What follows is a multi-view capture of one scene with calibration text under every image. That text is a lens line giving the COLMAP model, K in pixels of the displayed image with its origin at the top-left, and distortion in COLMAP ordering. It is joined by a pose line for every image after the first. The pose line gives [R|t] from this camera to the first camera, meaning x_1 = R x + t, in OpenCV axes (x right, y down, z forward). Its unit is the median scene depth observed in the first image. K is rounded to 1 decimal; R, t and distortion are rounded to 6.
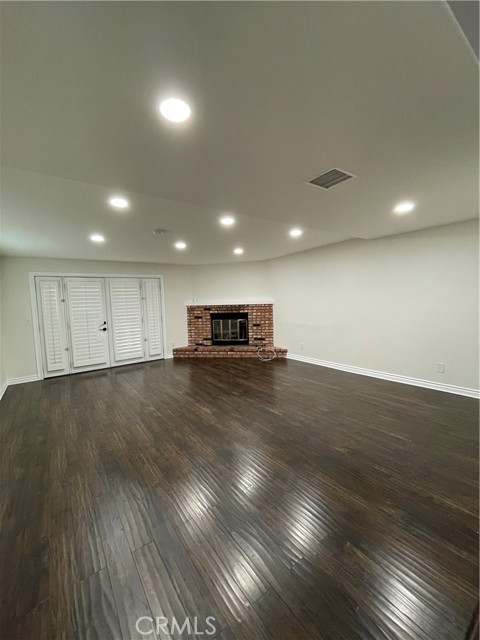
lens RADIAL K [[260.5, 0, 239.7], [0, 260.5, 320.0], [0, 0, 1]] dist [-0.002611, 0.001884]
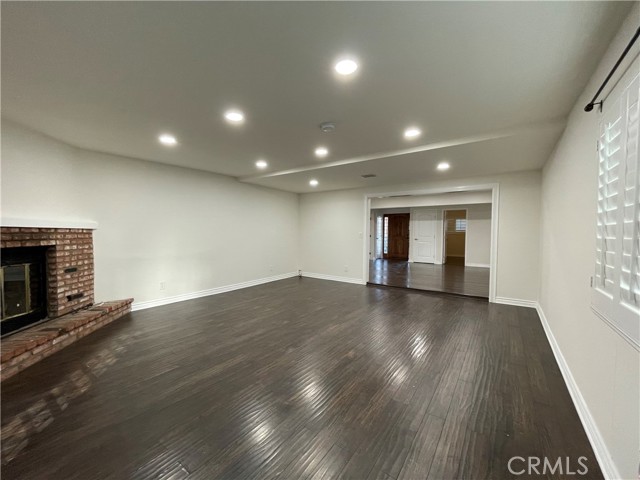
lens RADIAL K [[260.5, 0, 317.3], [0, 260.5, 241.3], [0, 0, 1]] dist [-0.002611, 0.001884]
pose [[-0.311191, -0.000276, 0.950347, -0.743236], [0.080718, 0.996379, 0.026721, -0.013757], [-0.946913, 0.085026, -0.310042, 0.933469]]
